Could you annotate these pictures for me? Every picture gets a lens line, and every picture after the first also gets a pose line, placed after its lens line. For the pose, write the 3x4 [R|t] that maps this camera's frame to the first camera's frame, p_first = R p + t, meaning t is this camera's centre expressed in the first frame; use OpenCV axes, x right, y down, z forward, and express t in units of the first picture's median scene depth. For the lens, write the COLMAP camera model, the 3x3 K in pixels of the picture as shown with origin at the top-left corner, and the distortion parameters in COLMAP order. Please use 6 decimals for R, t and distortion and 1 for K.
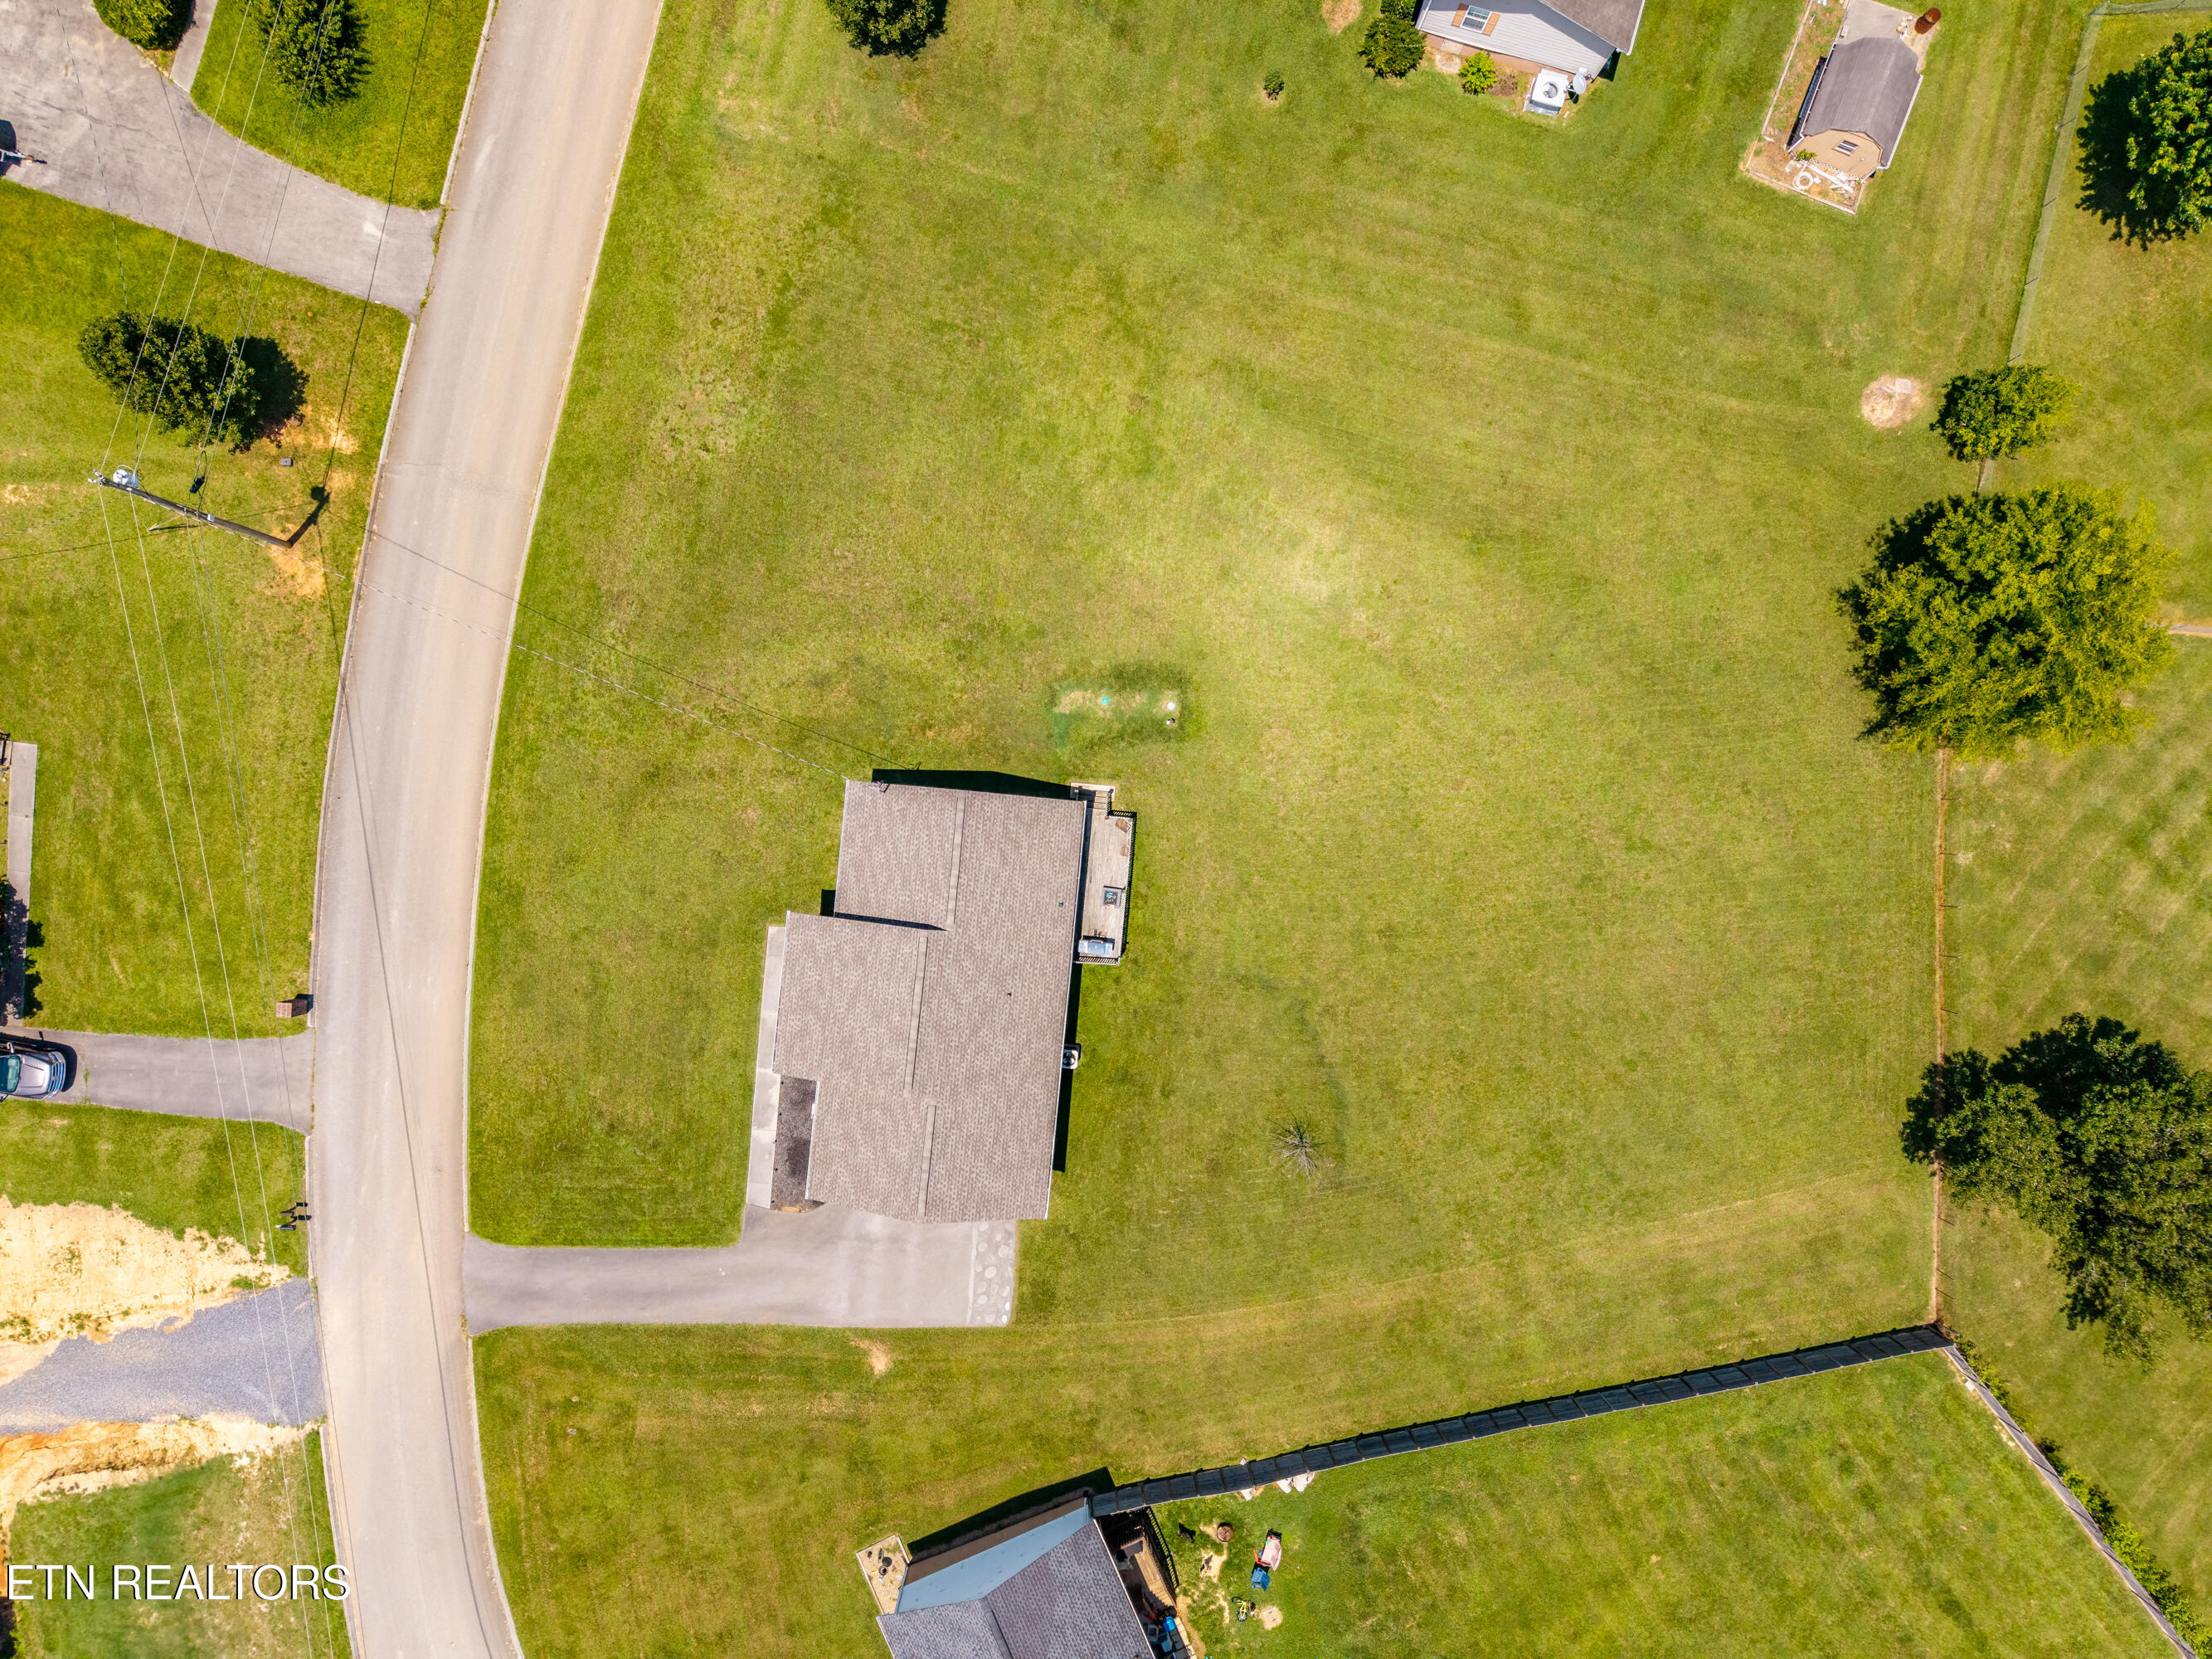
lens RADIAL K [[1484.3, 0, 1111.5], [0, 1484.3, 832.4], [0, 0, 1]] dist [0.019185, -0.021838]
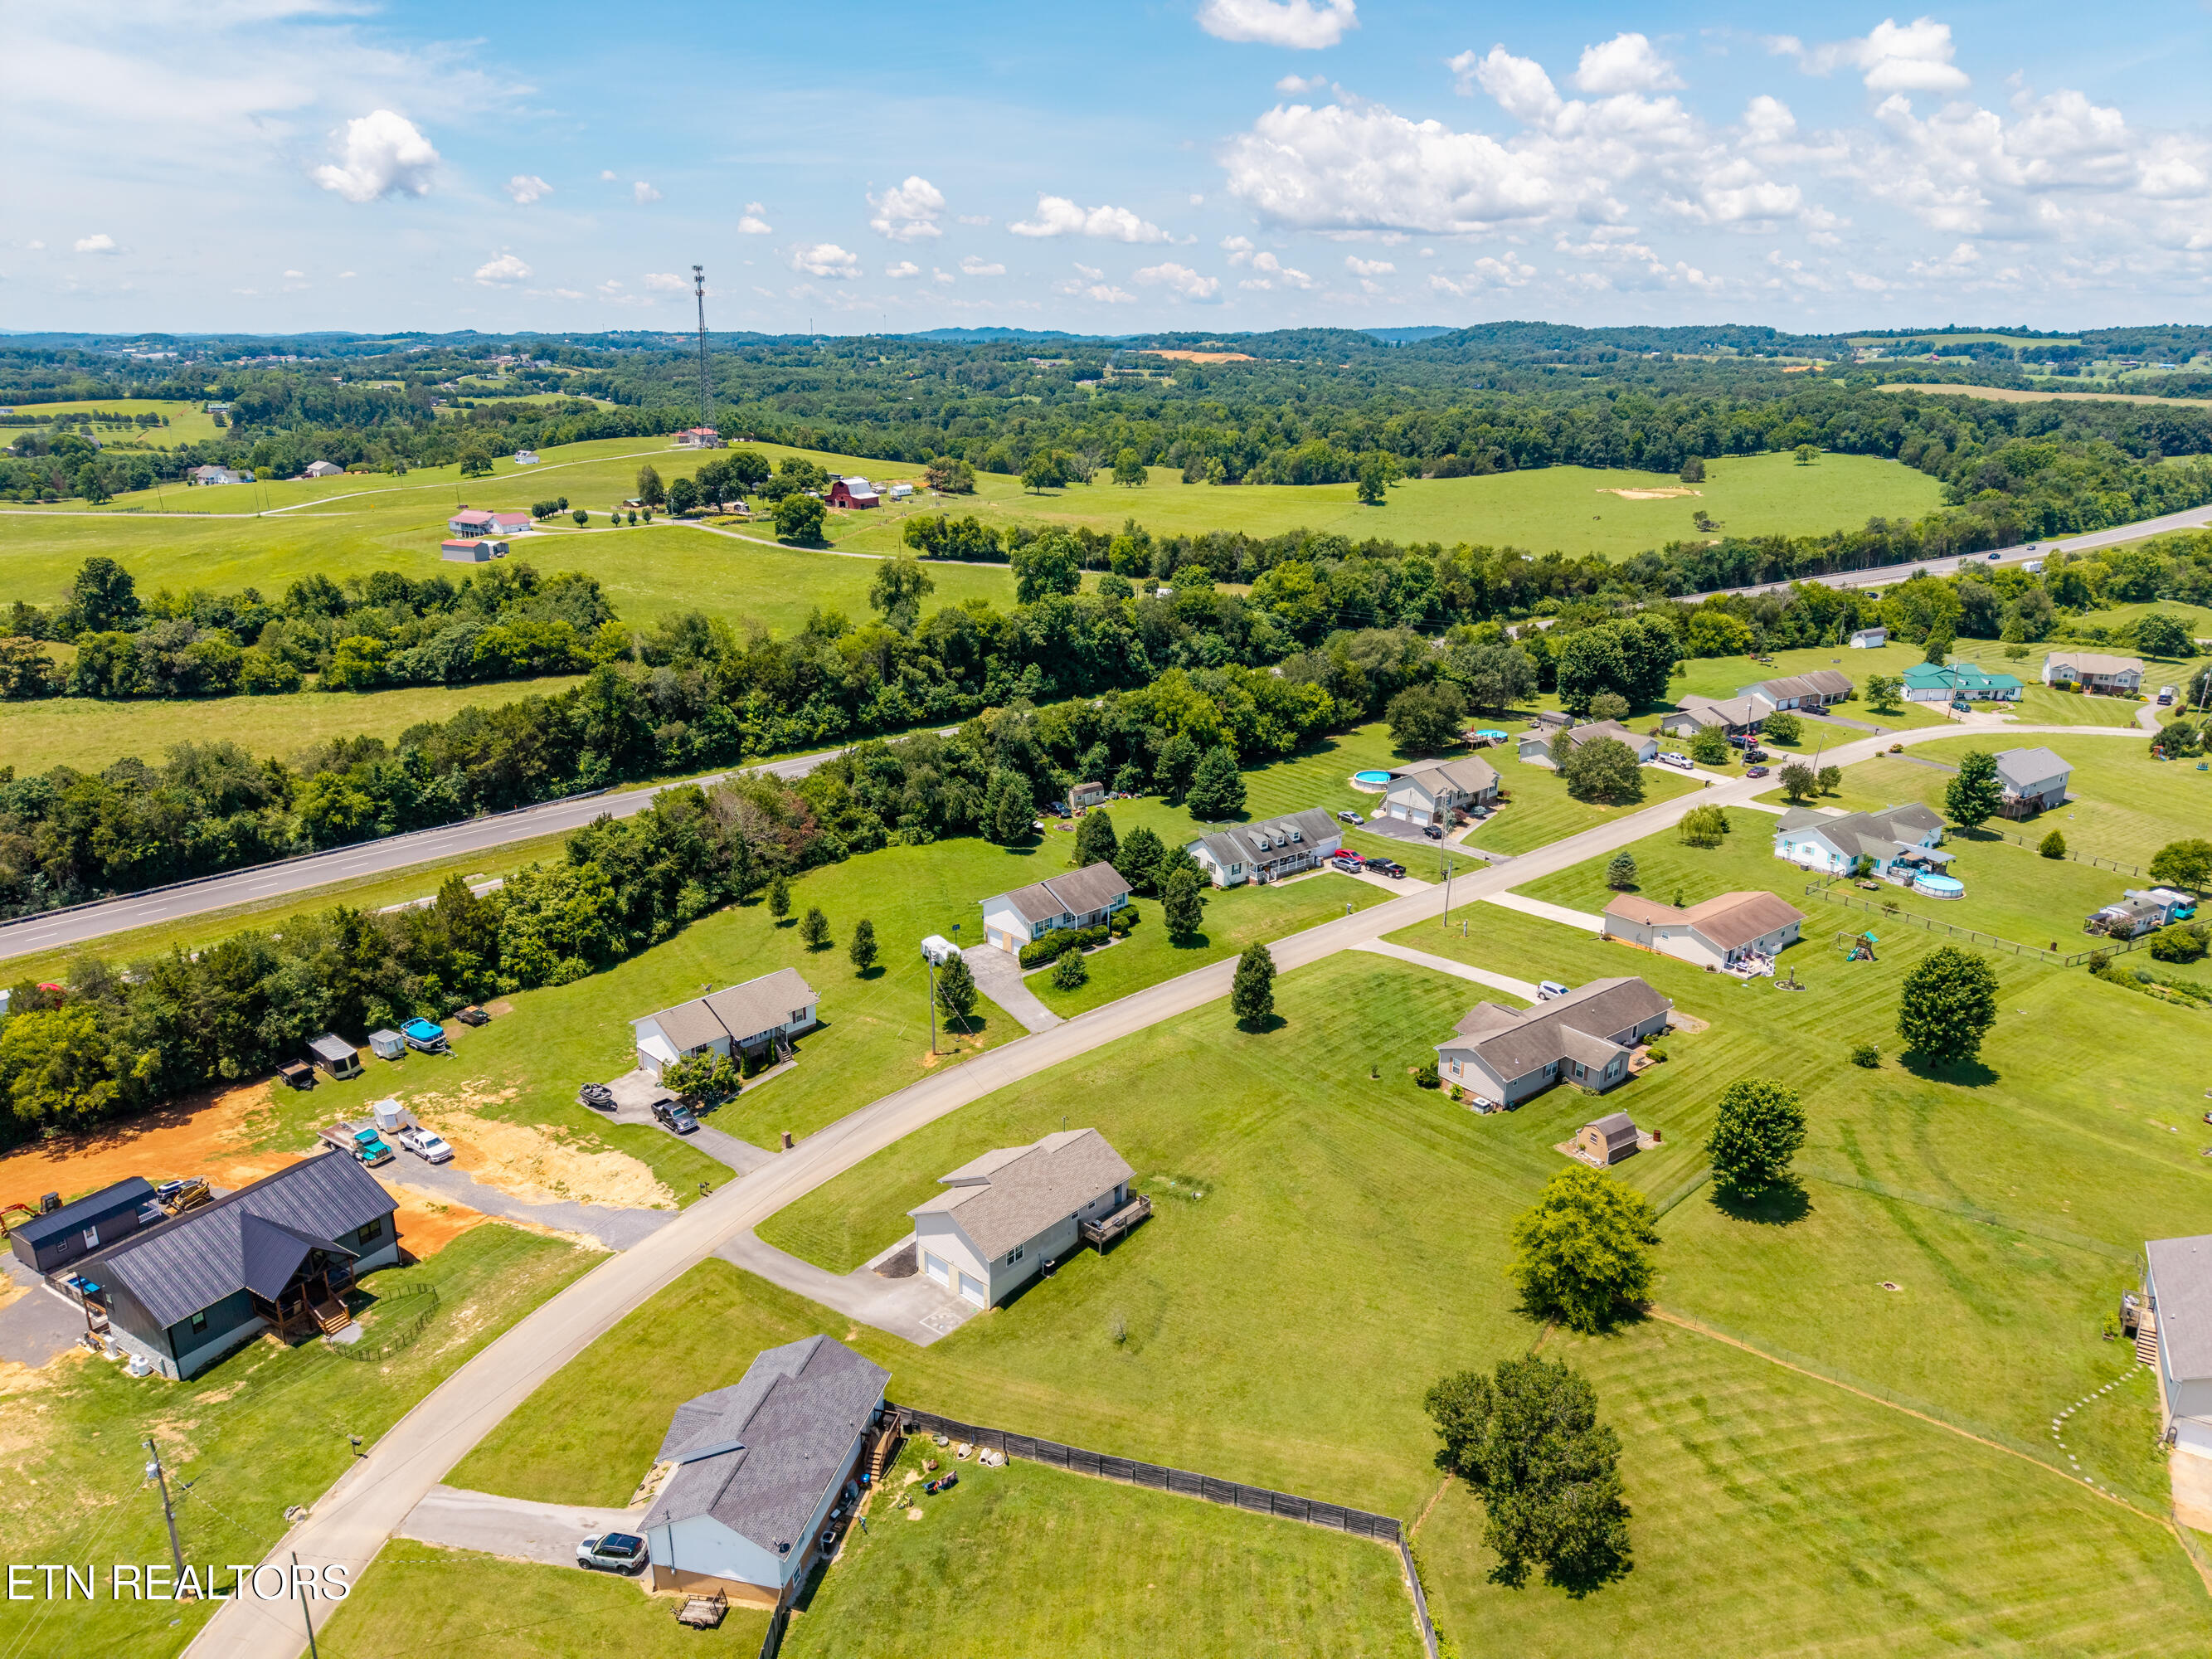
lens RADIAL K [[1475.0, 0, 1106.9], [0, 1475.0, 849.6], [0, 0, 1]] dist [0.025986, -0.030894]
pose [[0.800113, 0.180124, -0.572166, 0.973324], [-0.599764, 0.256336, -0.758008, 1.347337], [0.010131, 0.949656, 0.313130, -0.078117]]
